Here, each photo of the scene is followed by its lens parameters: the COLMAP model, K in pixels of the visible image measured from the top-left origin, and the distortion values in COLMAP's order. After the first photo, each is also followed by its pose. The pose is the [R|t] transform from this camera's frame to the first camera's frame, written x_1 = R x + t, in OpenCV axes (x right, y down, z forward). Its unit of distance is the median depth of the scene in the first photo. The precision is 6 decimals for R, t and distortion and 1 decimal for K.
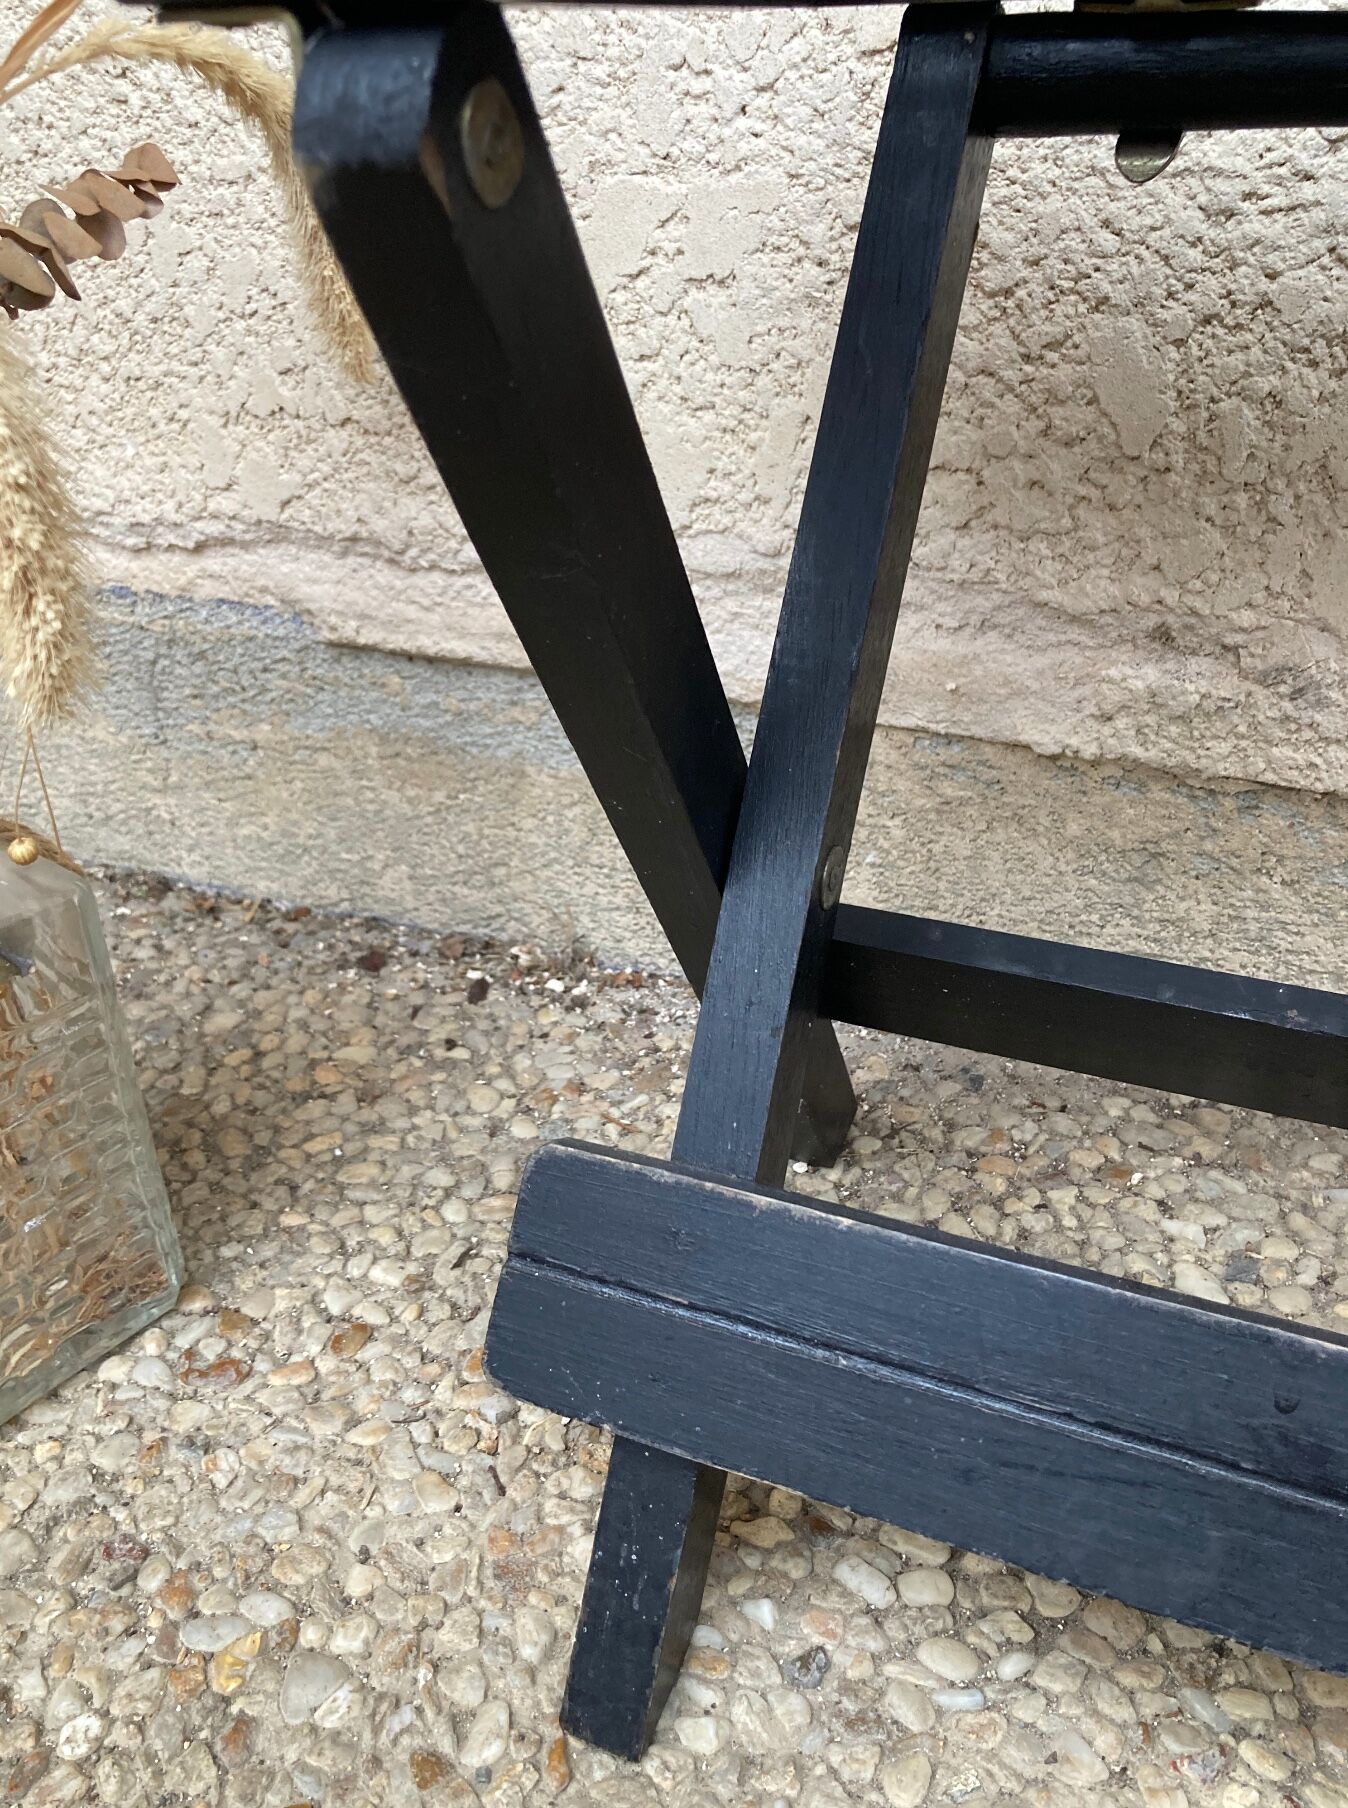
lens RADIAL K [[1545.3, 0, 662.5], [0, 1545.3, 889.8], [0, 0, 1]] dist [-0.013784, 0.025721]
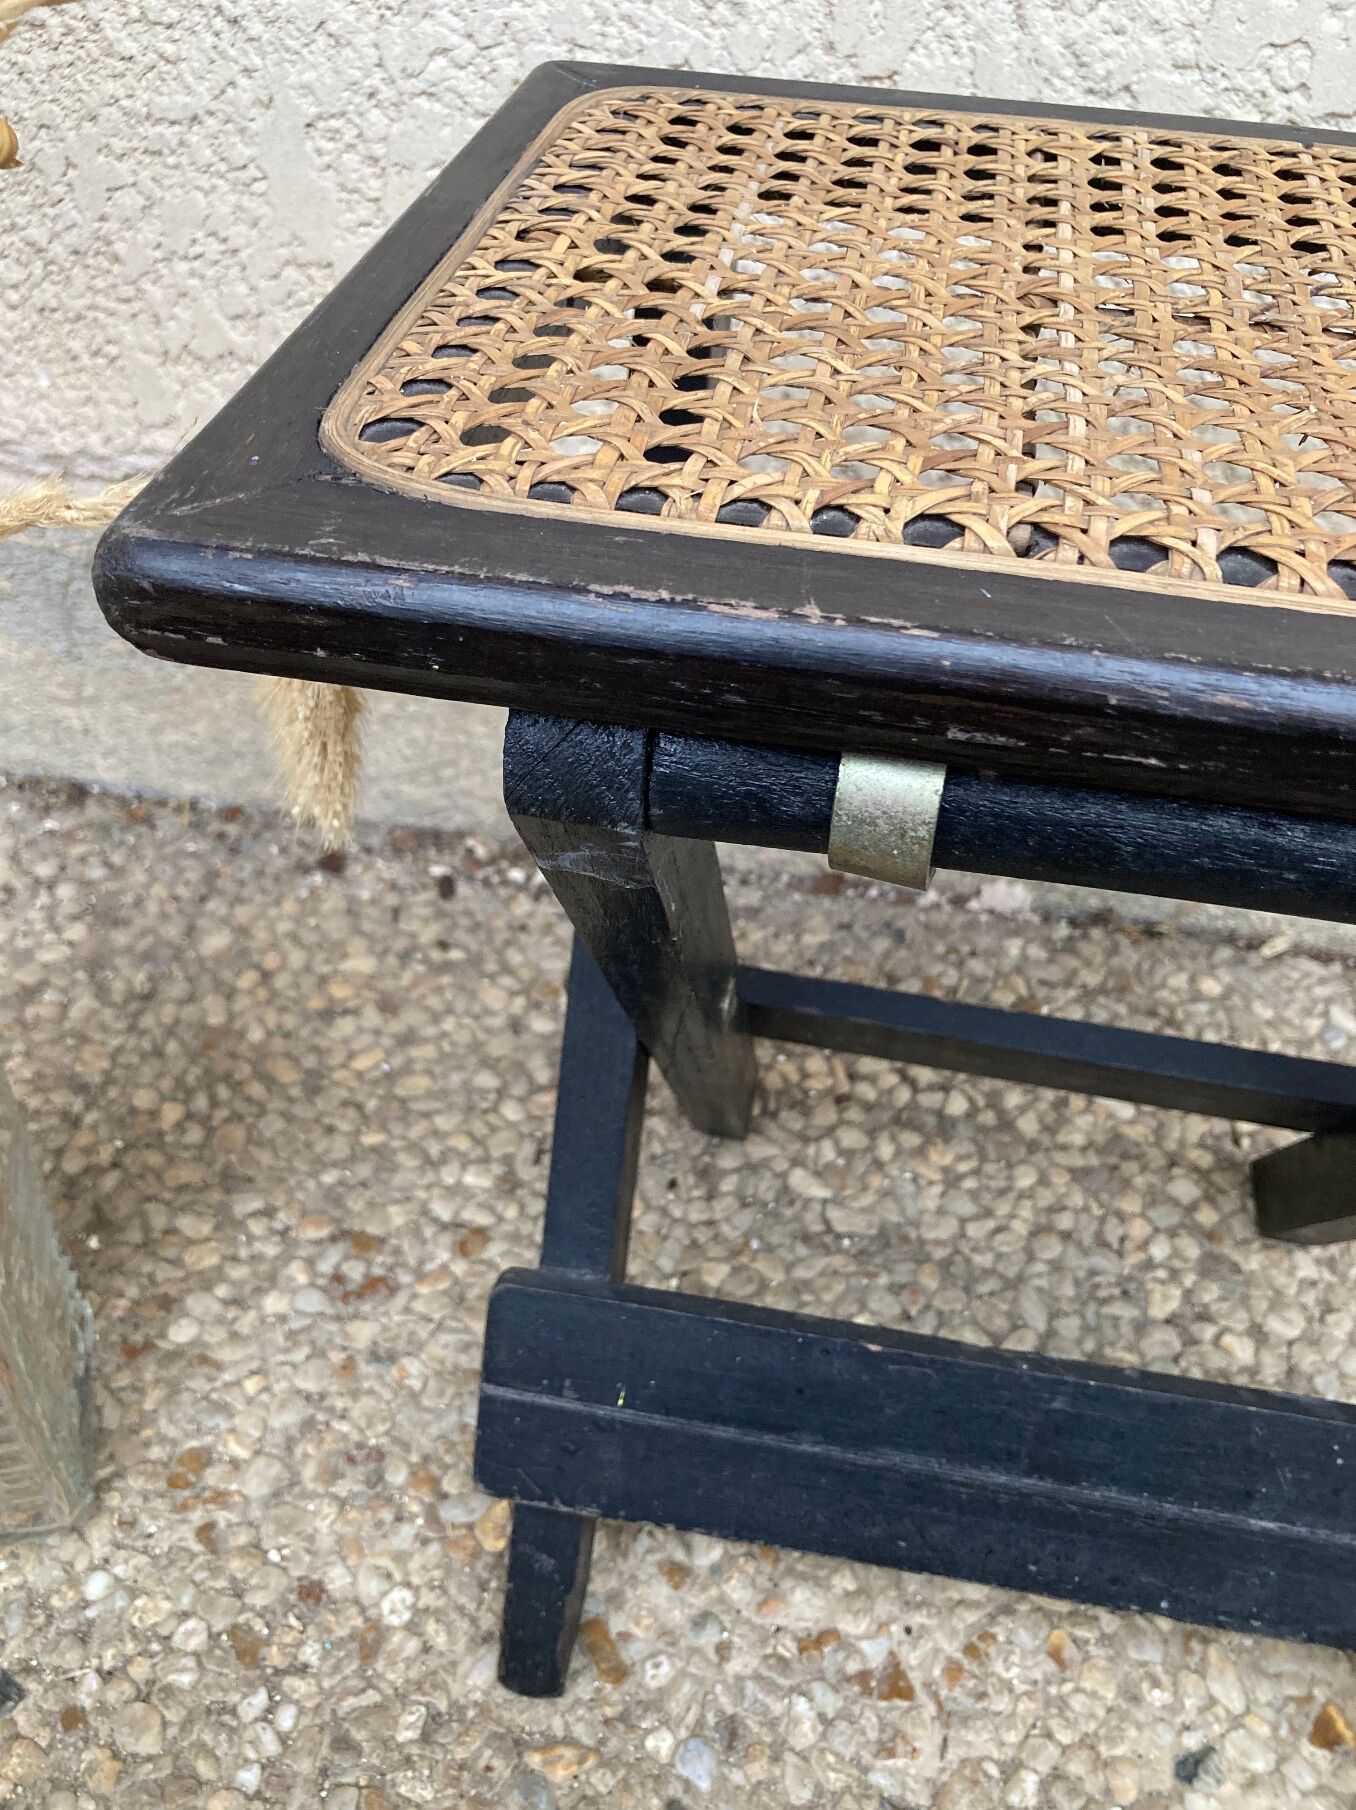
lens RADIAL K [[1547.0, 0, 667.9], [0, 1547.0, 903.6], [0, 0, 1]] dist [-0.013784, 0.025721]
pose [[0.965941, -0.107064, 0.235573, -0.317169], [0.050234, 0.970656, 0.235165, -0.240786], [-0.253838, -0.215322, 0.942975, -0.106299]]
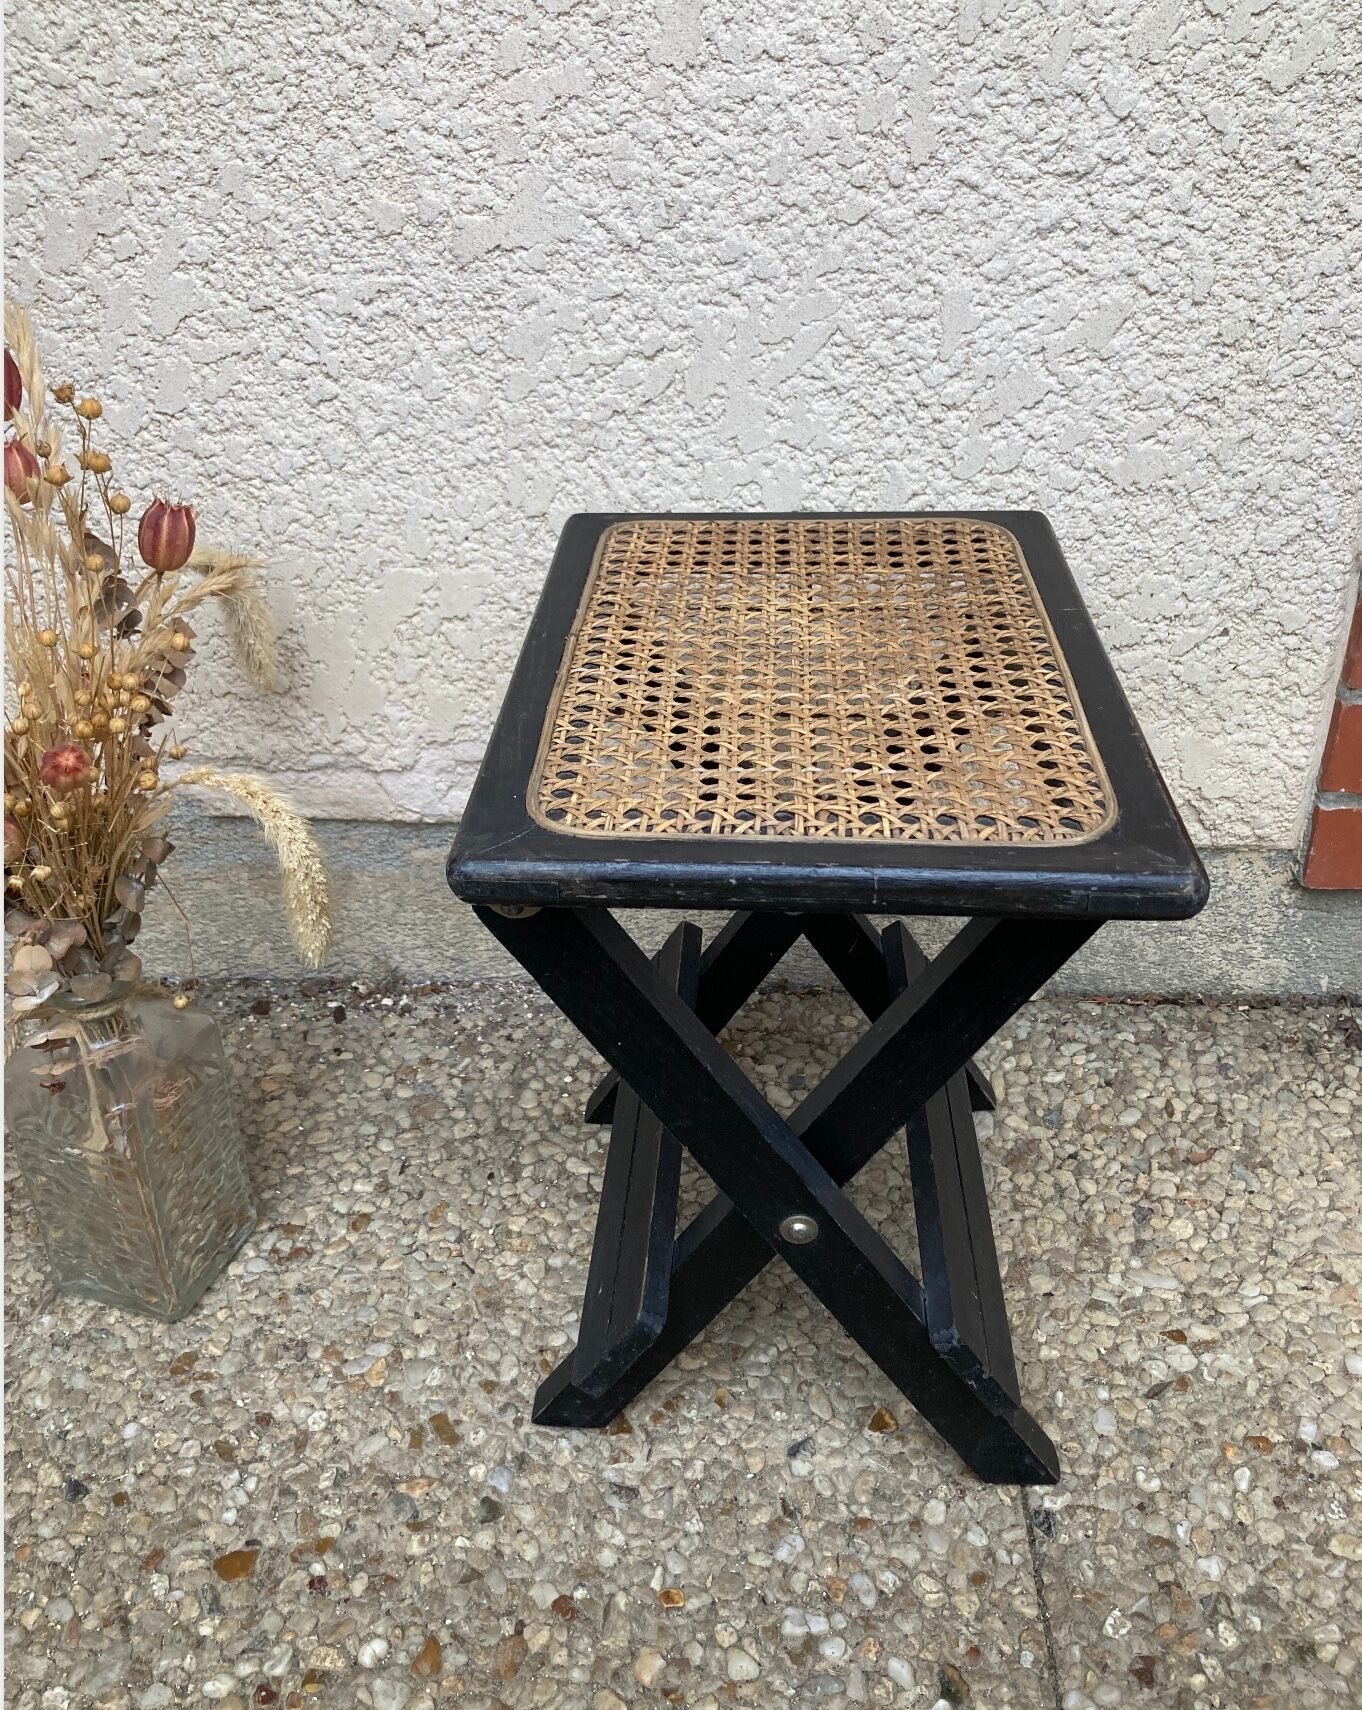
lens RADIAL K [[1531.3, 0, 684.0], [0, 1531.3, 790.7], [0, 0, 1]] dist [-0.010122, 0.035122]
pose [[0.939719, -0.149271, 0.307645, -0.333829], [0.148435, 0.988573, 0.026257, -0.216682], [-0.308049, 0.020991, 0.951139, -0.899306]]
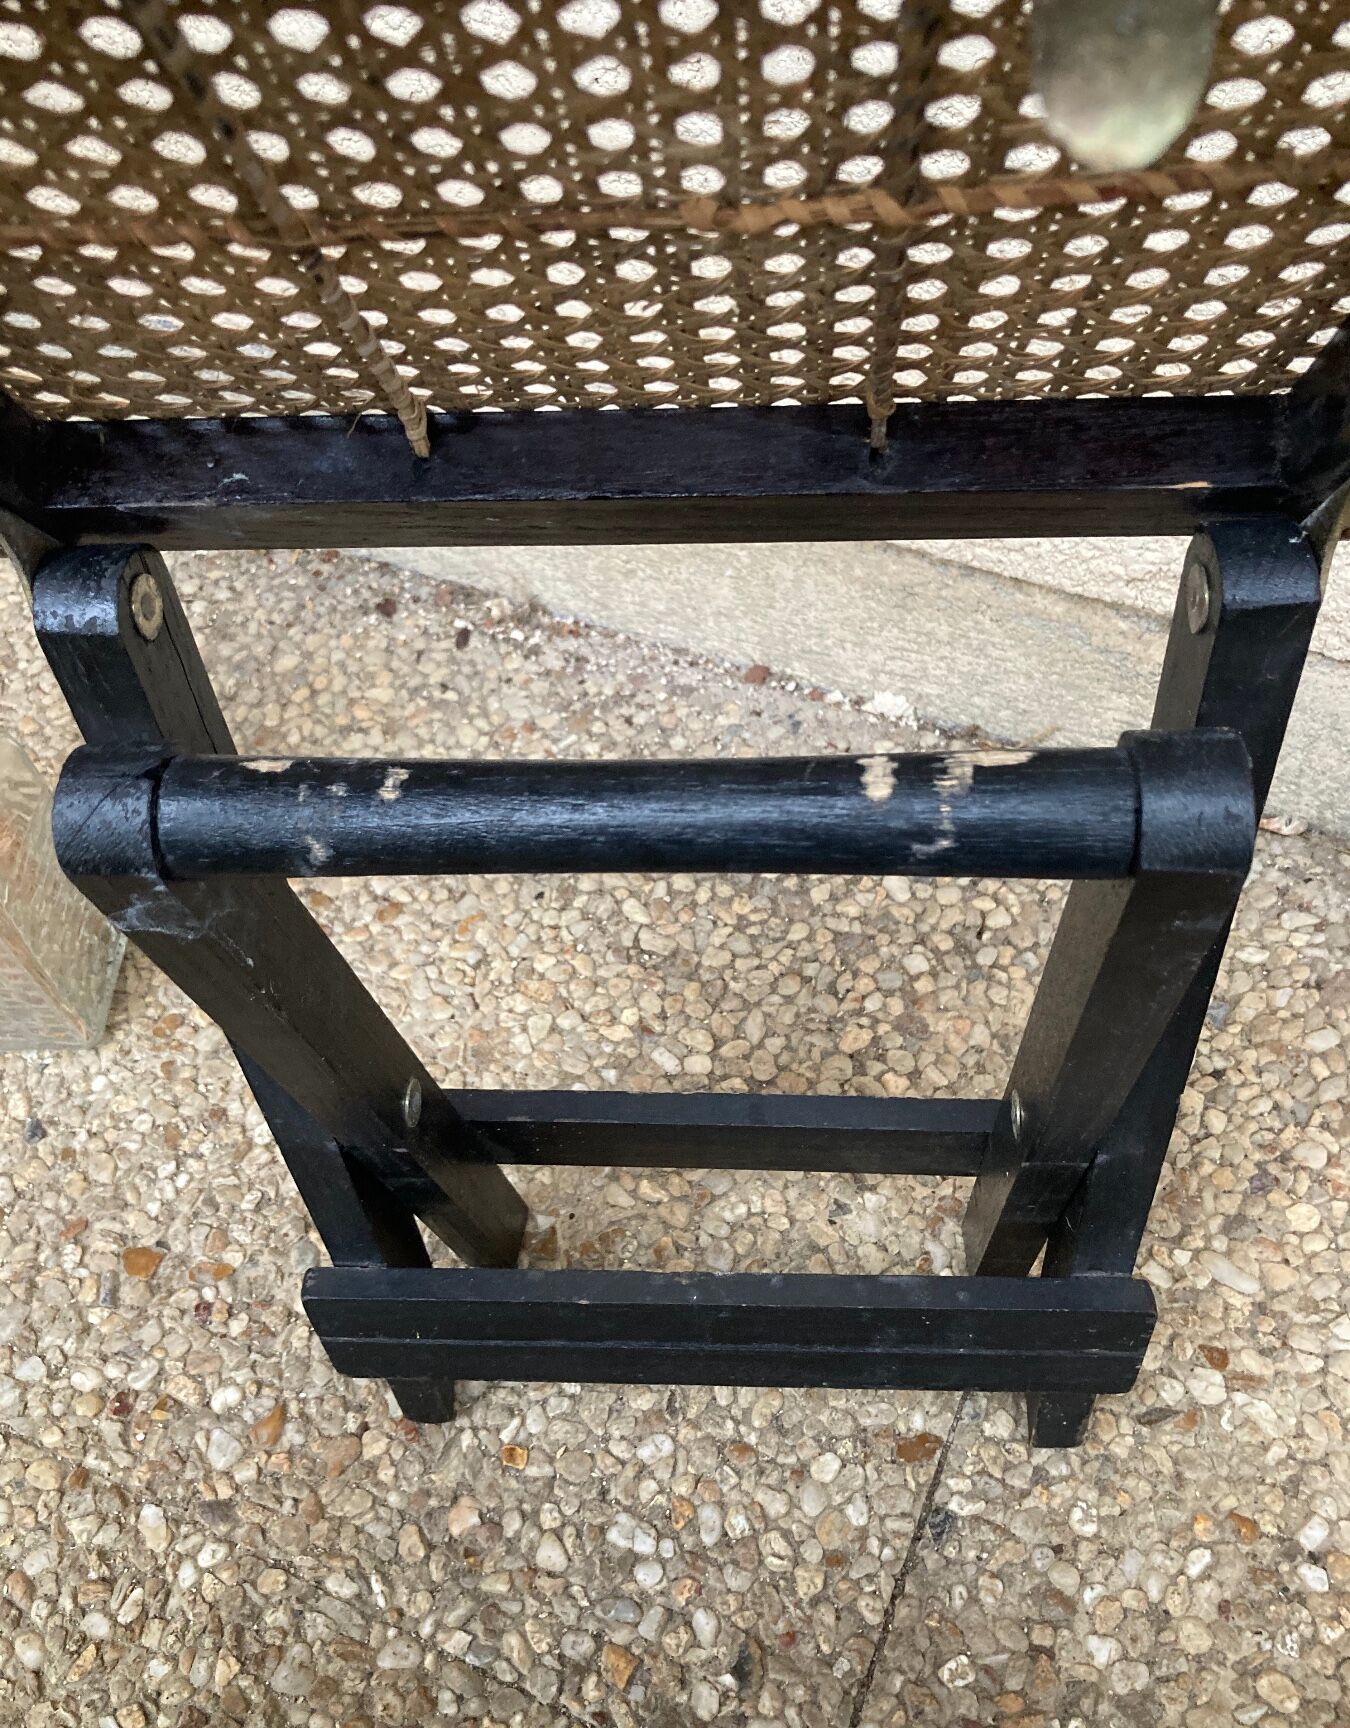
lens RADIAL K [[1551.3, 0, 681.8], [0, 1551.3, 880.5], [0, 0, 1]] dist [-0.001072, -0.009807]
pose [[0.999450, 0.007121, -0.032384, 0.179803], [0.007697, 0.900150, 0.435511, -0.491281], [0.032252, -0.435521, 0.899600, -0.516194]]
